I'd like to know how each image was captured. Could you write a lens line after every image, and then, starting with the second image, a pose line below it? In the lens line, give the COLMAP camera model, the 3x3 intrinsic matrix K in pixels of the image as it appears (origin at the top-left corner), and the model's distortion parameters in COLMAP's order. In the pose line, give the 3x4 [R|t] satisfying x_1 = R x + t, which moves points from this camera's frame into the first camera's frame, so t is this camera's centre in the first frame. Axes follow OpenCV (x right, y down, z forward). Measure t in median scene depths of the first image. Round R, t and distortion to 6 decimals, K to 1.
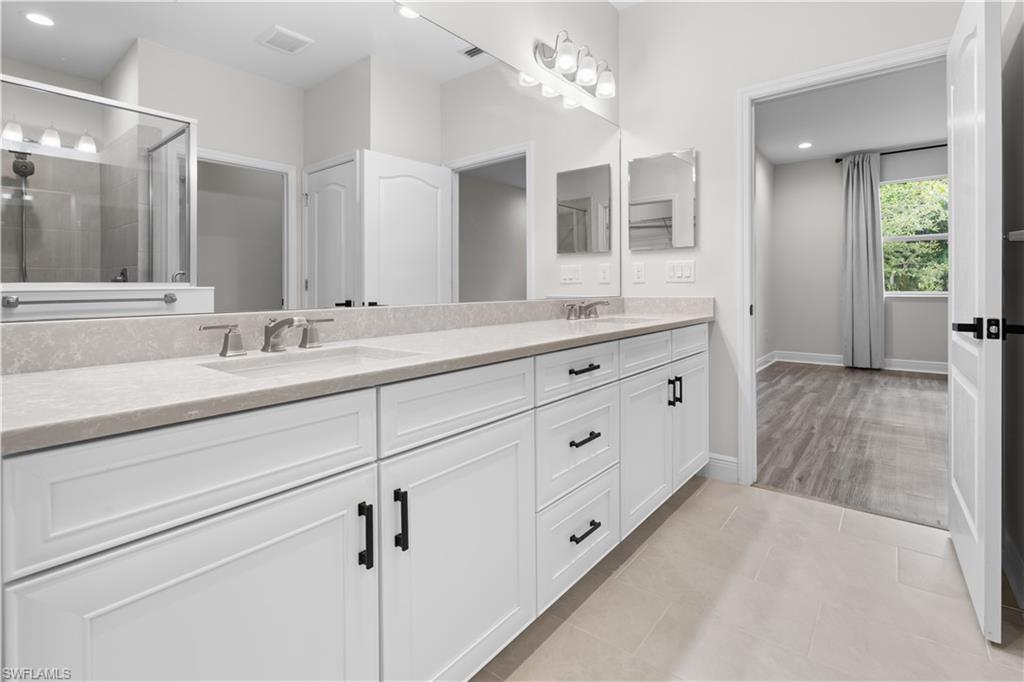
lens RADIAL K [[466.7, 0, 509.3], [0, 466.7, 286.9], [0, 0, 1]] dist [0.001016, 0.000109]
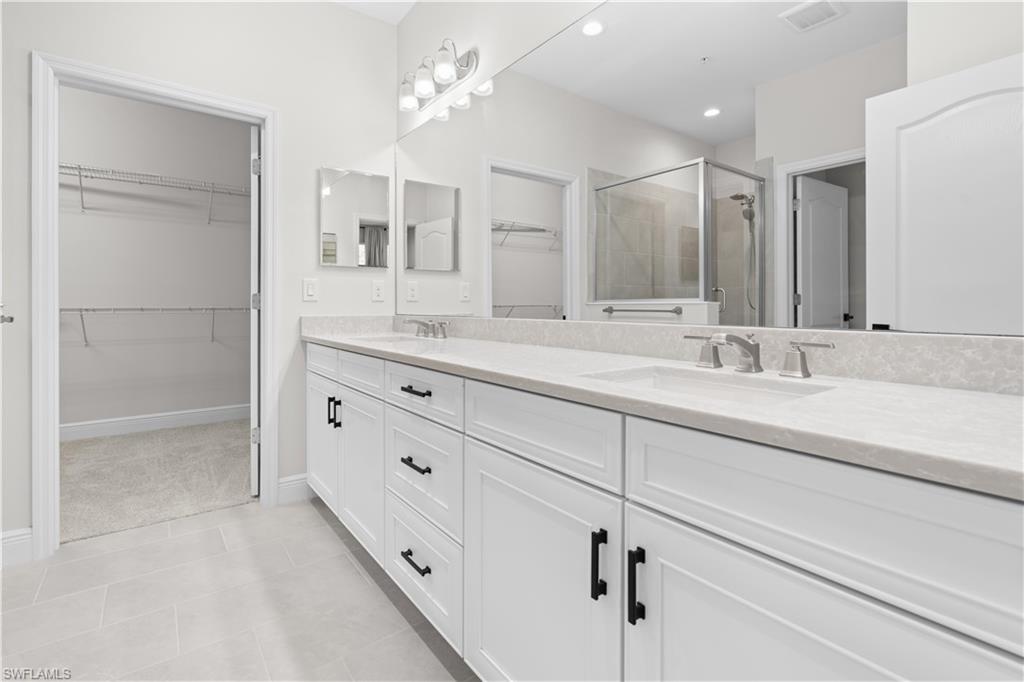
lens RADIAL K [[474.1, 0, 511.0], [0, 474.1, 308.5], [0, 0, 1]] dist [0.001511, 0.000459]
pose [[-0.215017, 0.015216, -0.976492, 0.834064], [0.004067, 0.999884, 0.014685, -0.002663], [0.976602, -0.000814, -0.215054, 1.103750]]
